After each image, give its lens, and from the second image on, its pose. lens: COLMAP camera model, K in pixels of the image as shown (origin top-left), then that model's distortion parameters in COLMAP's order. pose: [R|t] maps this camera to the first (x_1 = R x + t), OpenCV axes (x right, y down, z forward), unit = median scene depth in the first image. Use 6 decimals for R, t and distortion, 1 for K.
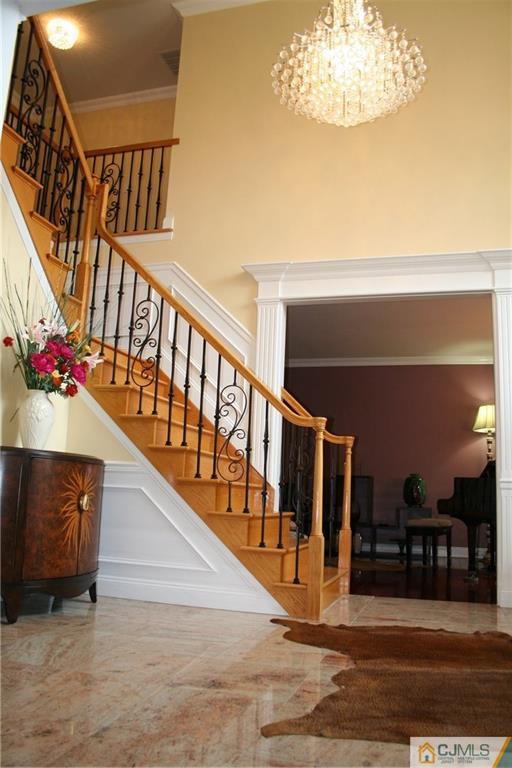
lens RADIAL K [[627.8, 0, 254.9], [0, 627.8, 381.2], [0, 0, 1]] dist [-0.142671, 0.079039]
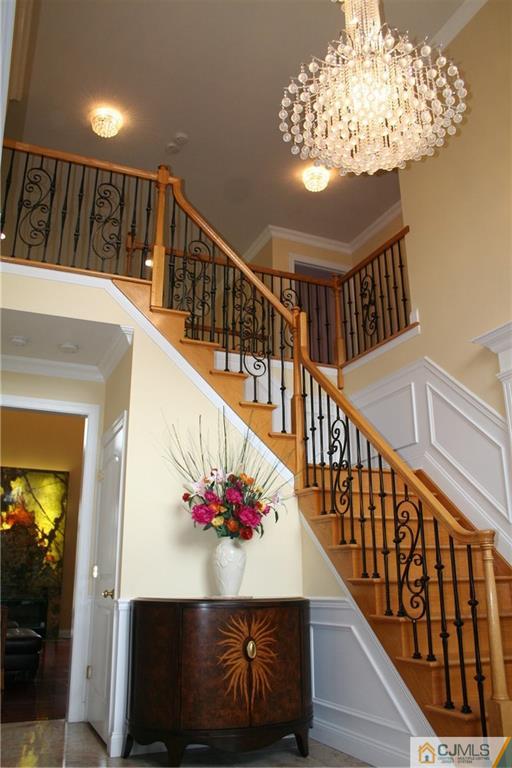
lens RADIAL K [[627.8, 0, 255.3], [0, 627.8, 385.6], [0, 0, 1]] dist [-0.142671, 0.079039]
pose [[0.663058, -0.274152, -0.696559, 0.418909], [0.168532, 0.961304, -0.217924, 0.005231], [0.729349, 0.027104, 0.683604, 0.263415]]
